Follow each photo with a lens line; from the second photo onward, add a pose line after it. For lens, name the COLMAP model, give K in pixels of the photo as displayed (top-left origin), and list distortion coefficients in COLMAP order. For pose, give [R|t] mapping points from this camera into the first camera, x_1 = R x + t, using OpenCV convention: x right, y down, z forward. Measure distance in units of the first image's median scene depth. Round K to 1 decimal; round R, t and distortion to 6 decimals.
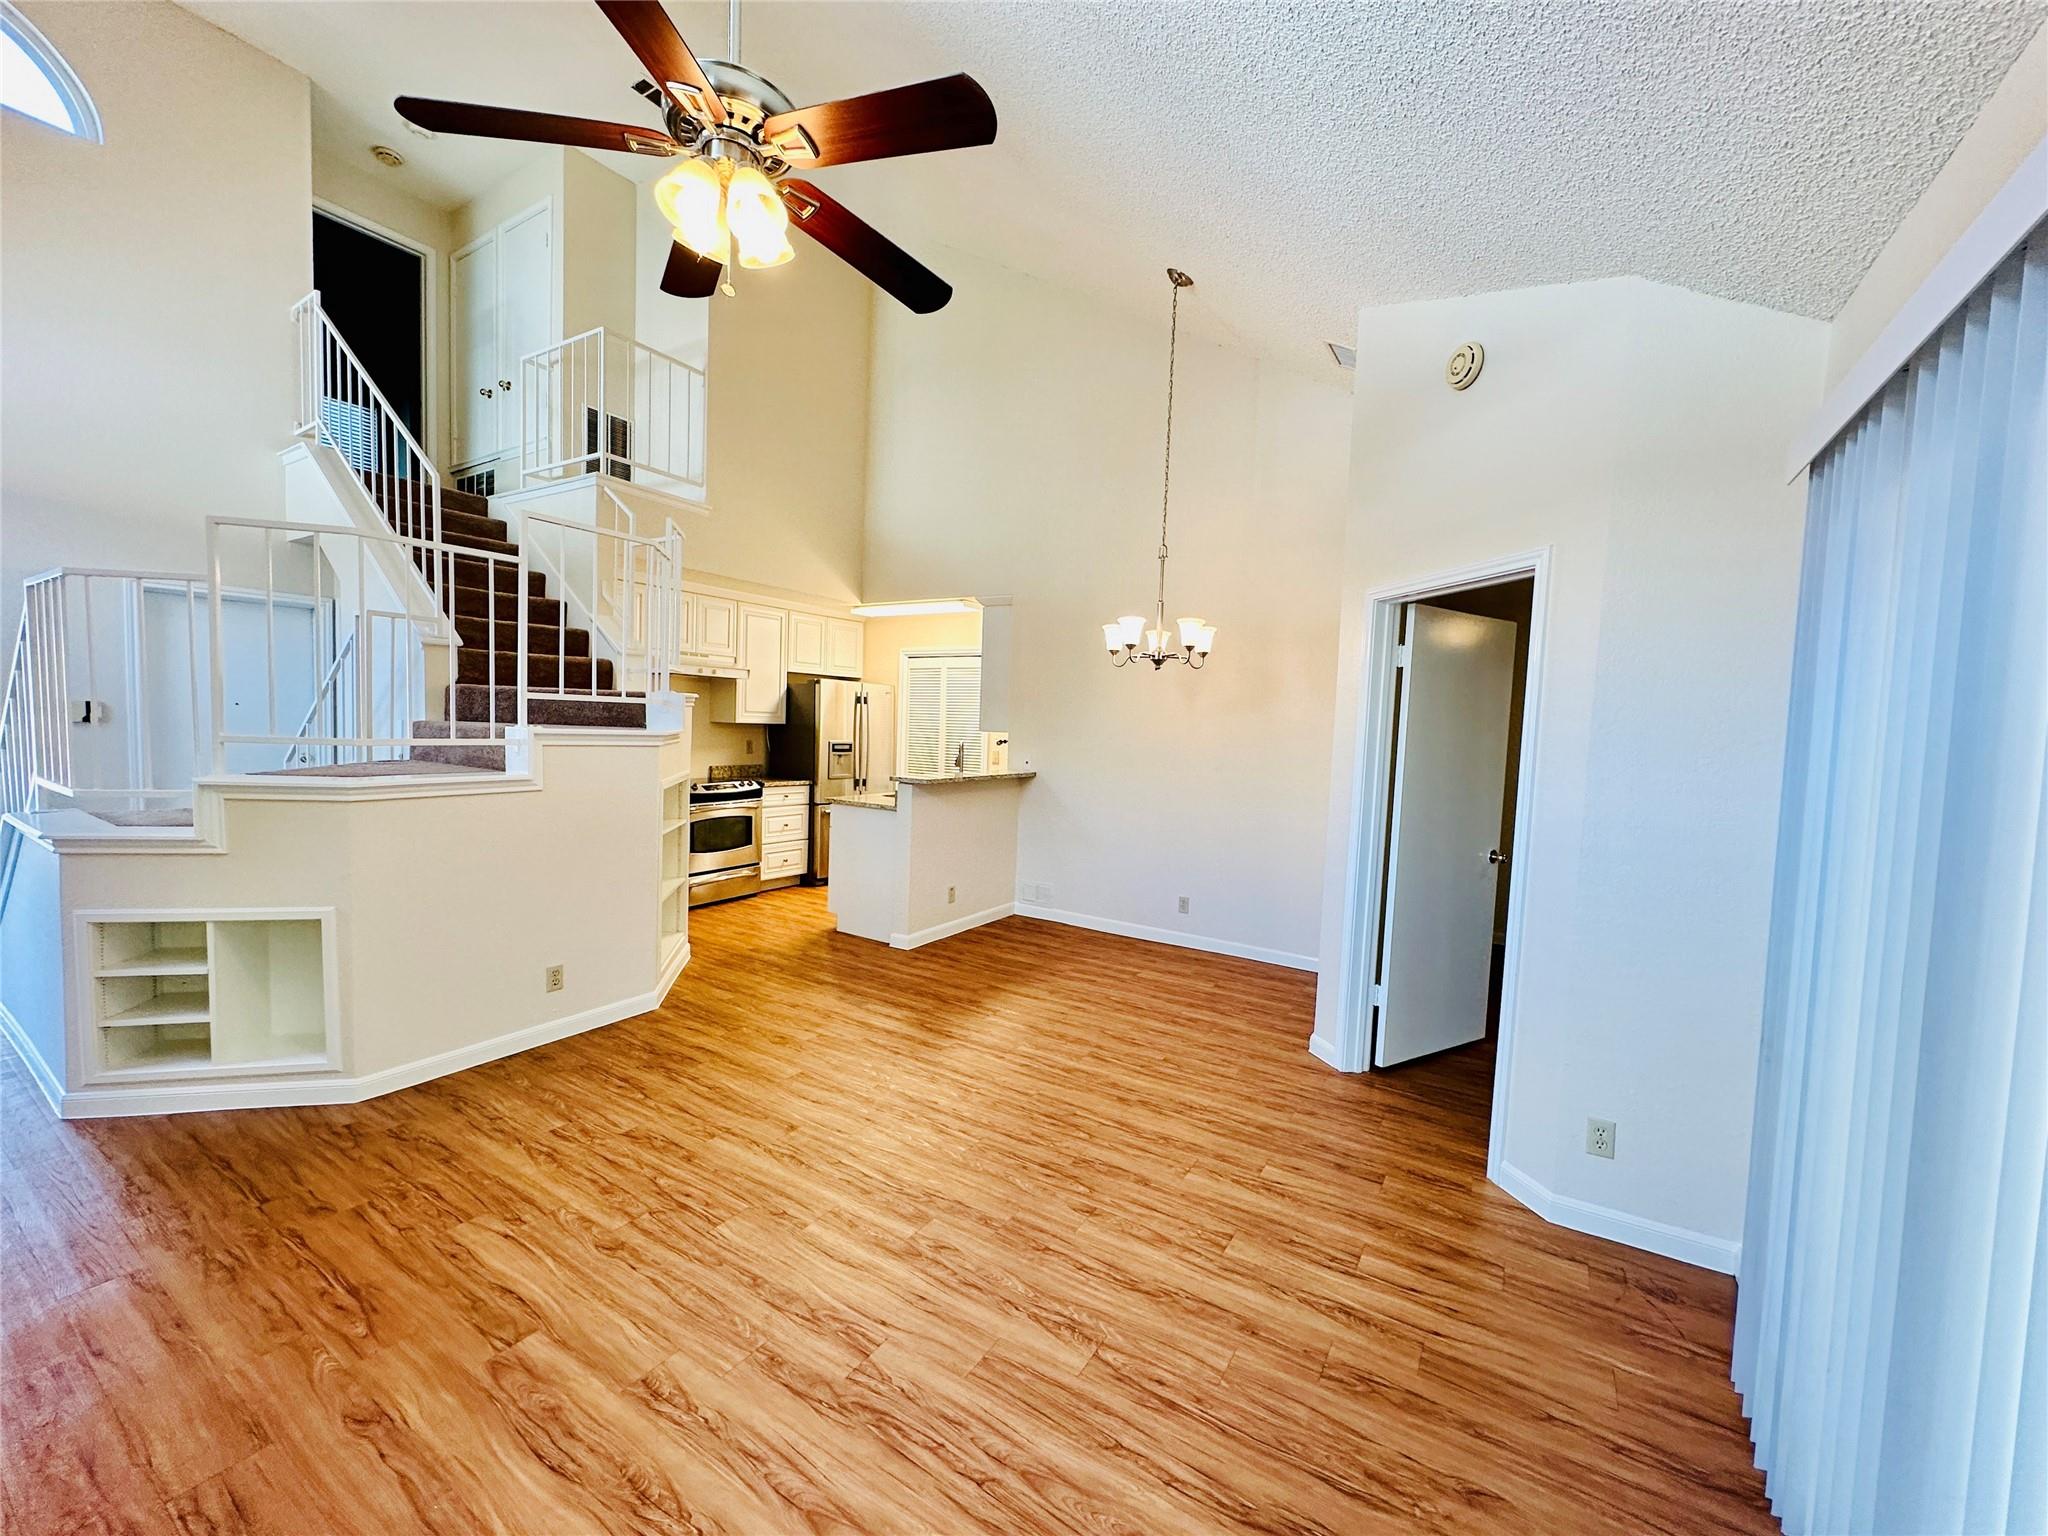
lens RADIAL K [[816.5, 0, 1020.2], [0, 816.5, 769.0], [0, 0, 1]] dist [-0.003050, 0.000894]
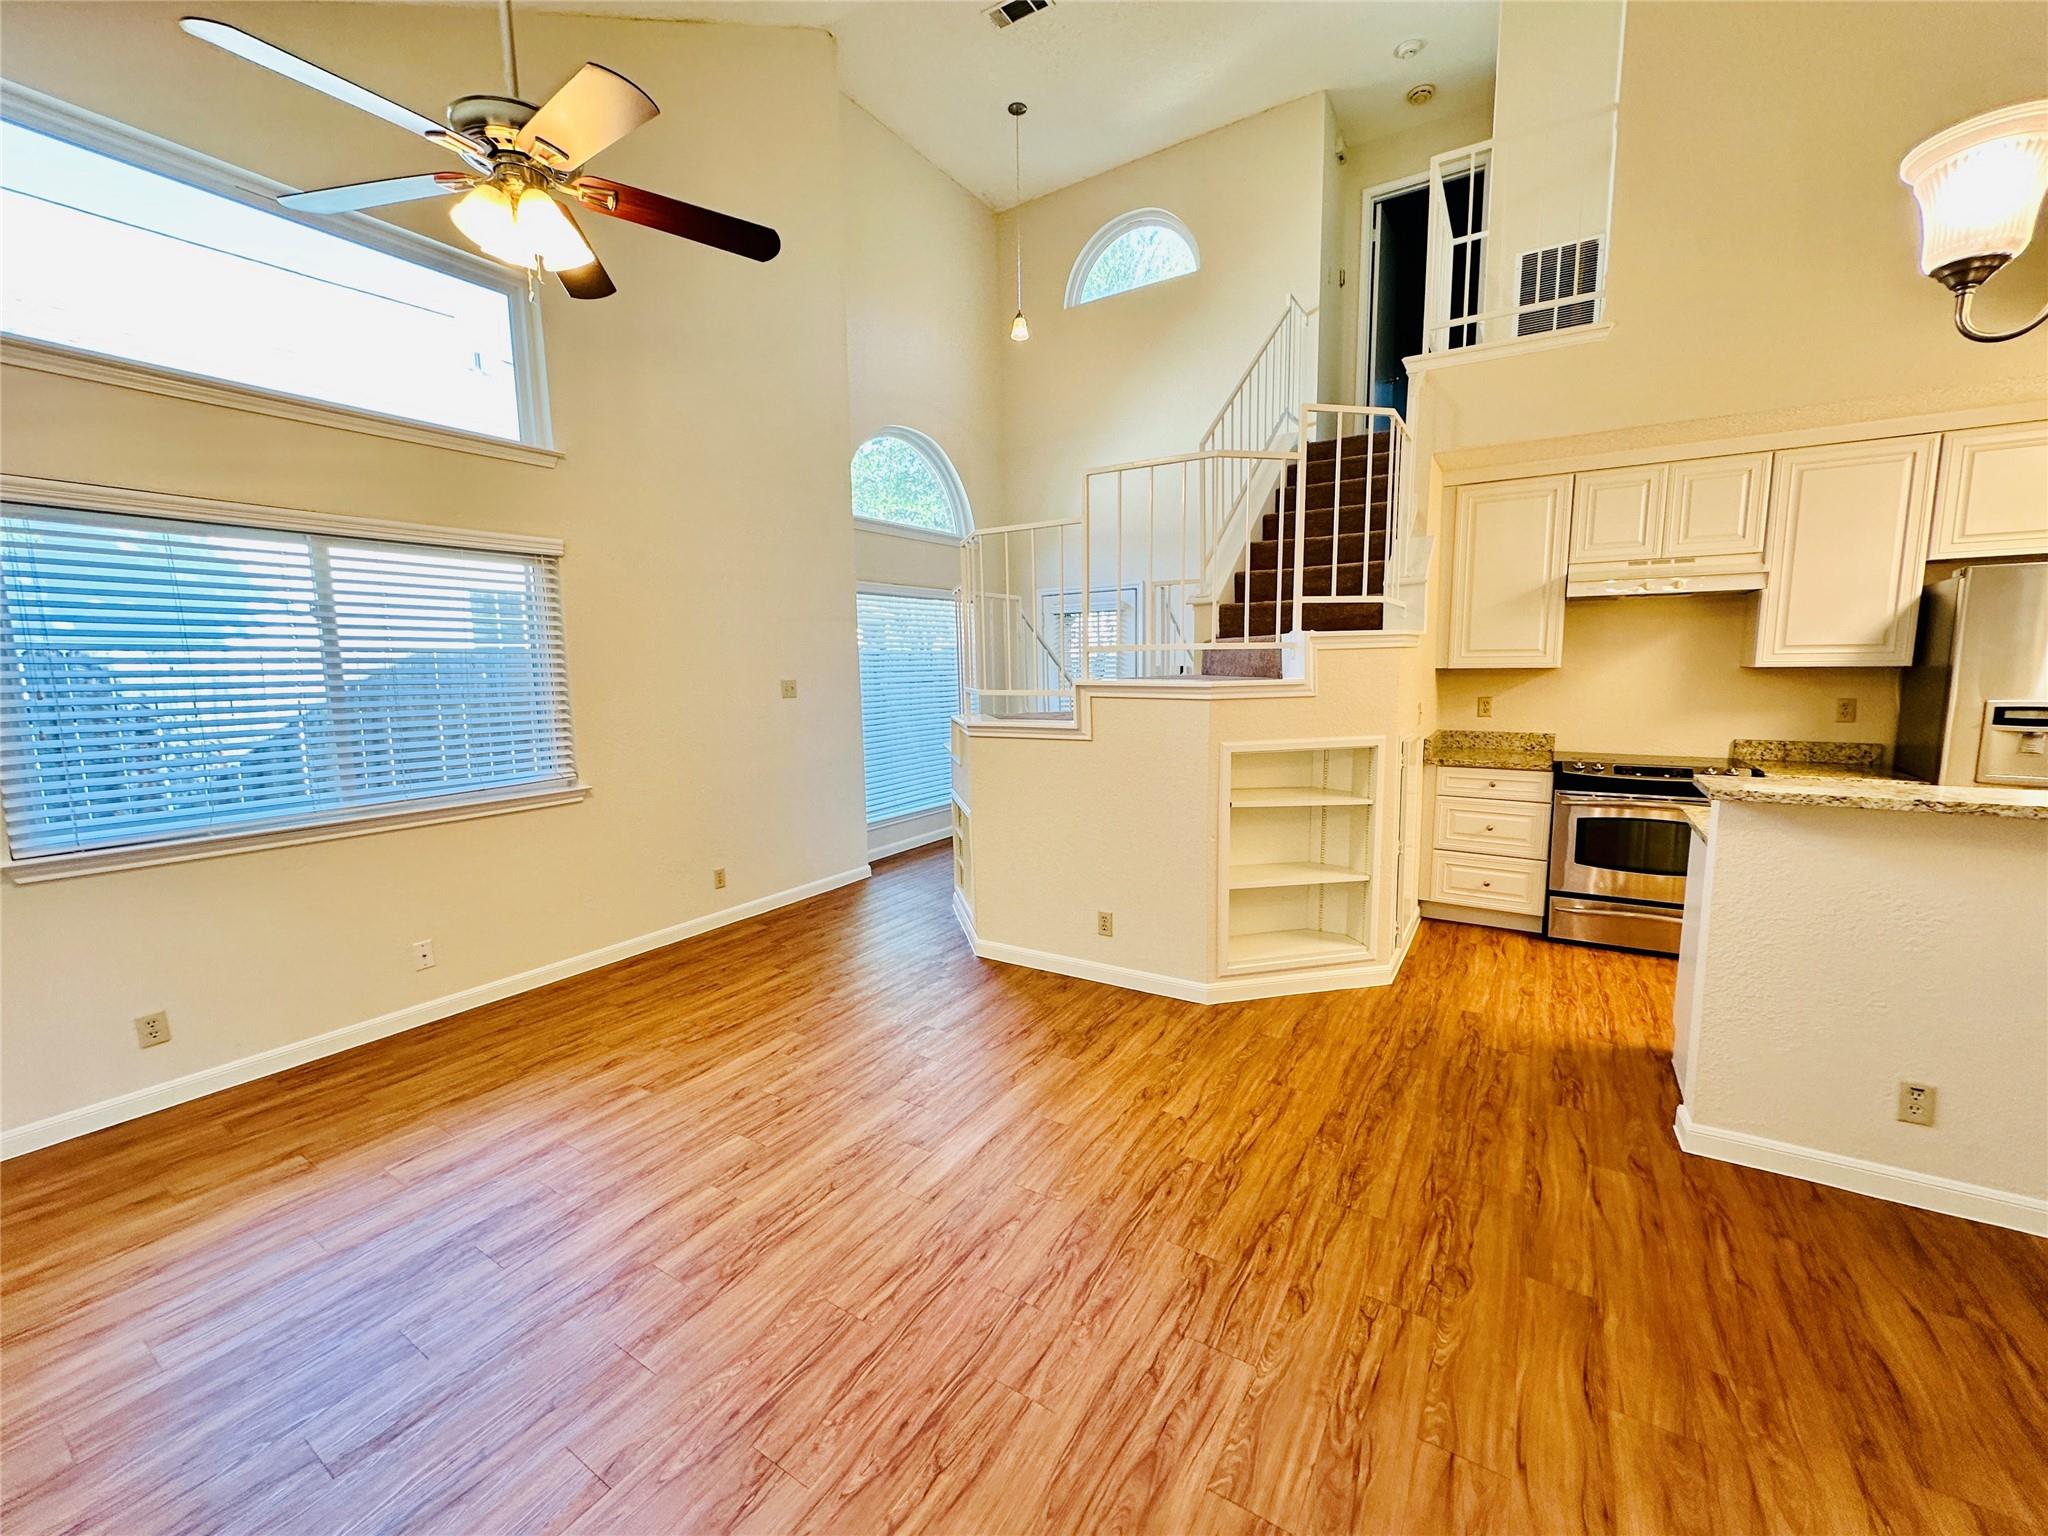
lens RADIAL K [[816.5, 0, 1021.4], [0, 816.5, 766.2], [0, 0, 1]] dist [-0.003050, 0.000894]
pose [[-0.006343, 0.092459, -0.995696, 0.287038], [-0.043303, 0.994757, 0.092647, -0.021116], [0.999042, 0.043704, -0.002306, 0.582352]]
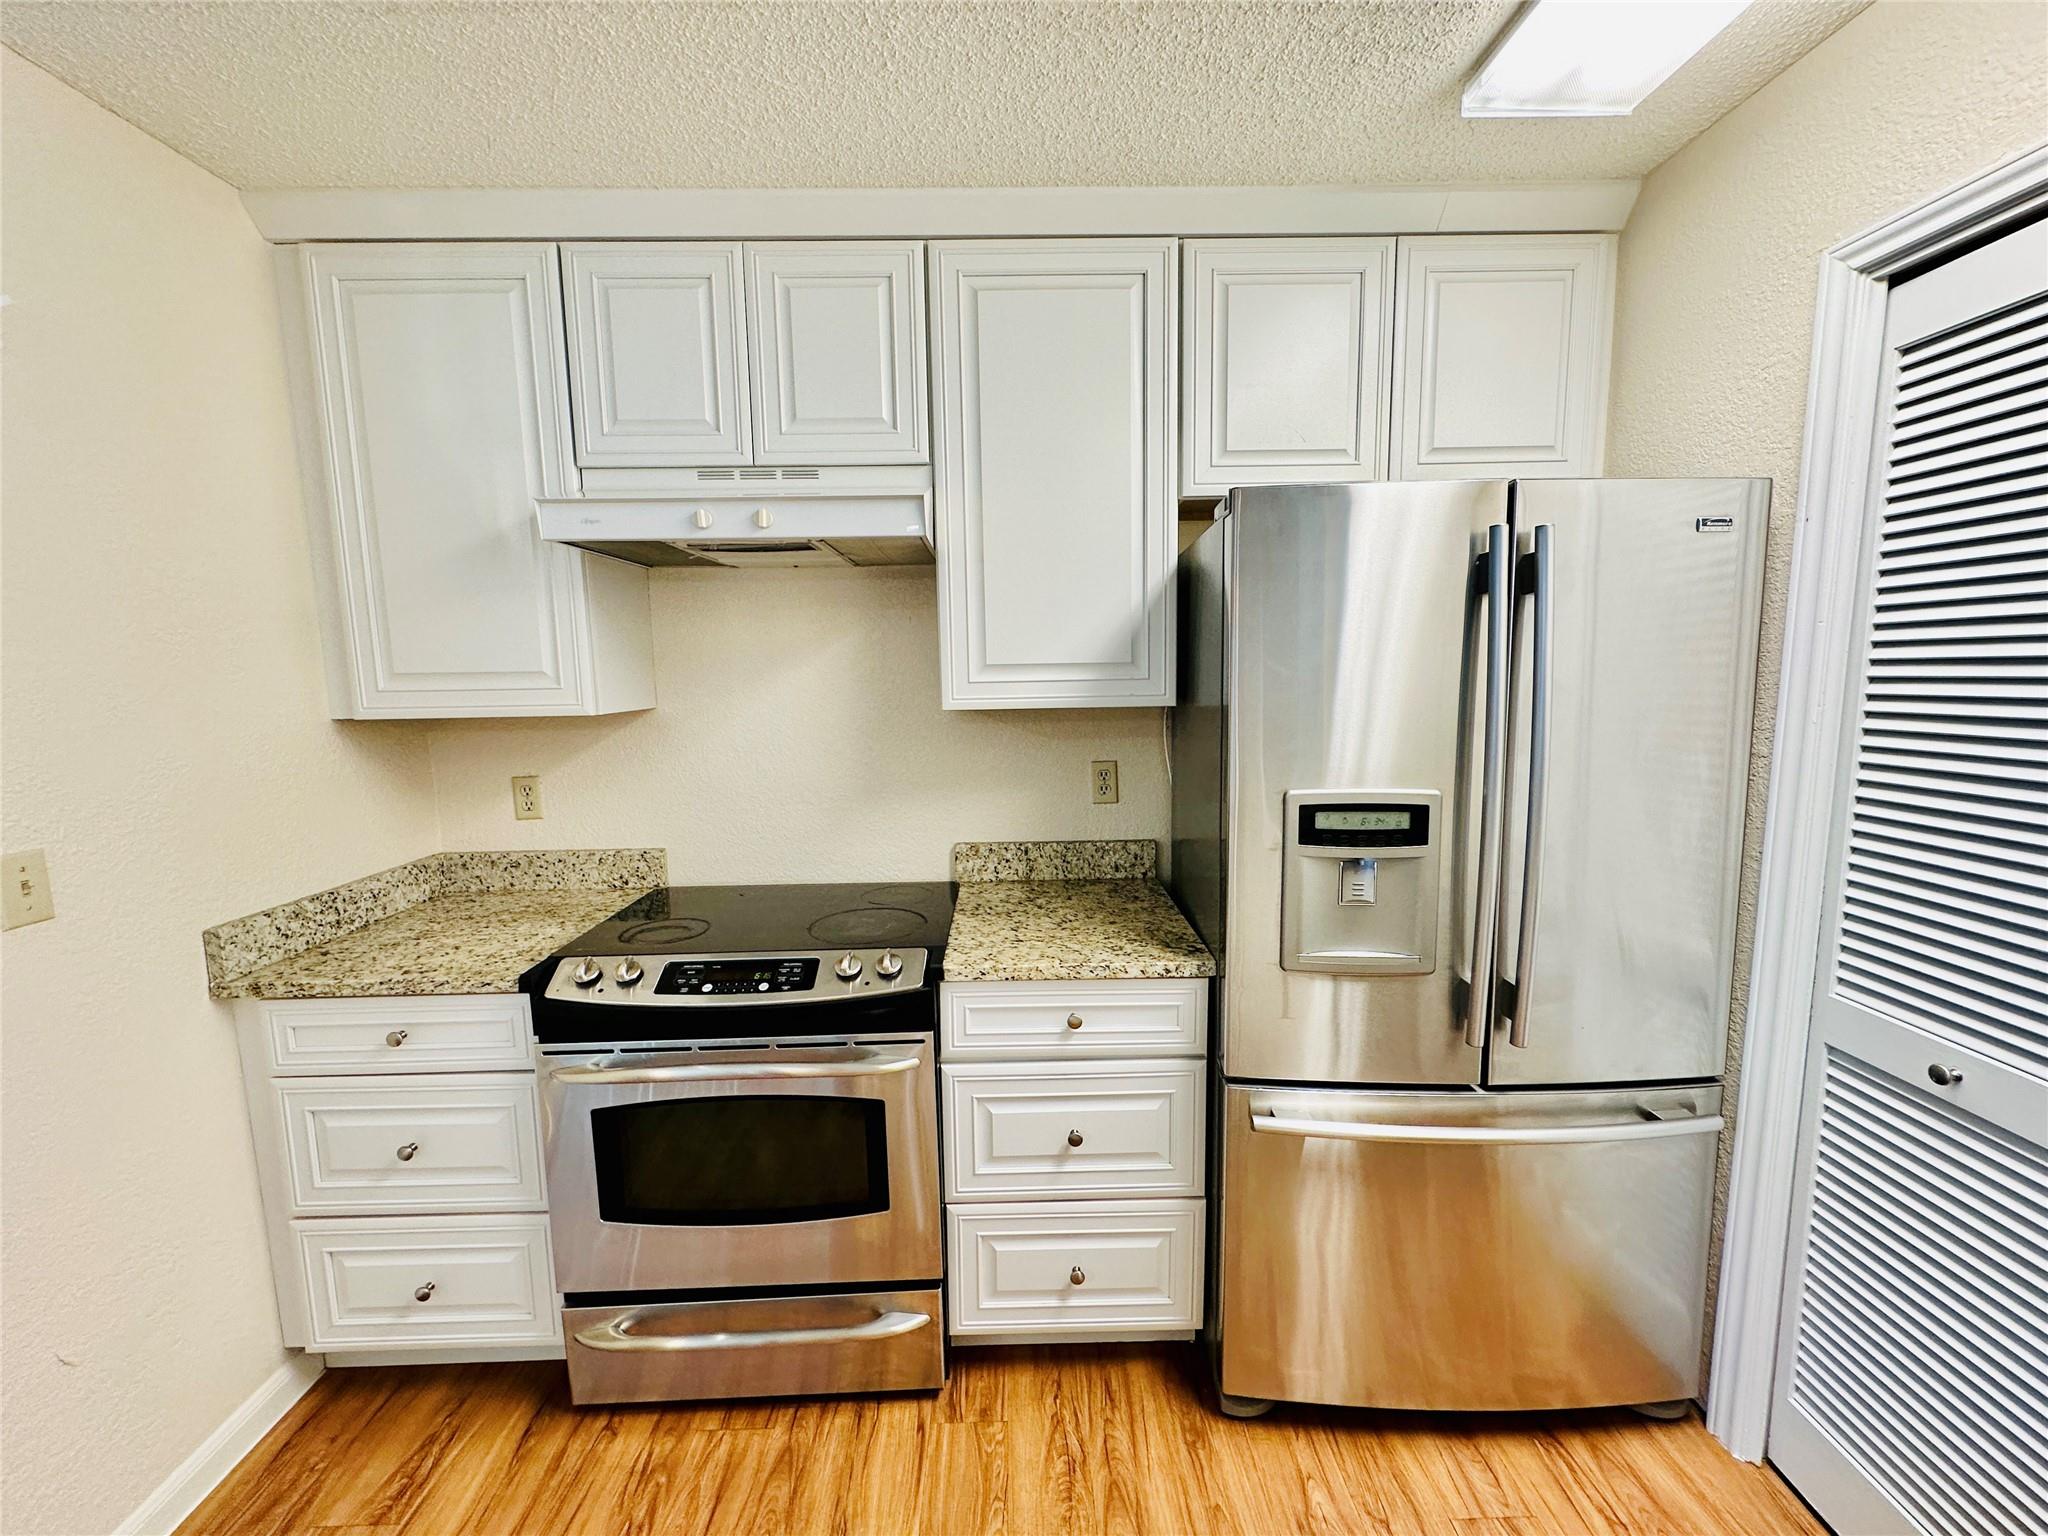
lens RADIAL K [[816.5, 0, 1025.4], [0, 816.5, 766.3], [0, 0, 1]] dist [-0.003050, 0.000894]
pose [[0.555244, 0.056001, -0.829800, -0.127088], [-0.010959, 0.998136, 0.060029, -0.065781], [0.831615, -0.024237, 0.554823, 1.049618]]
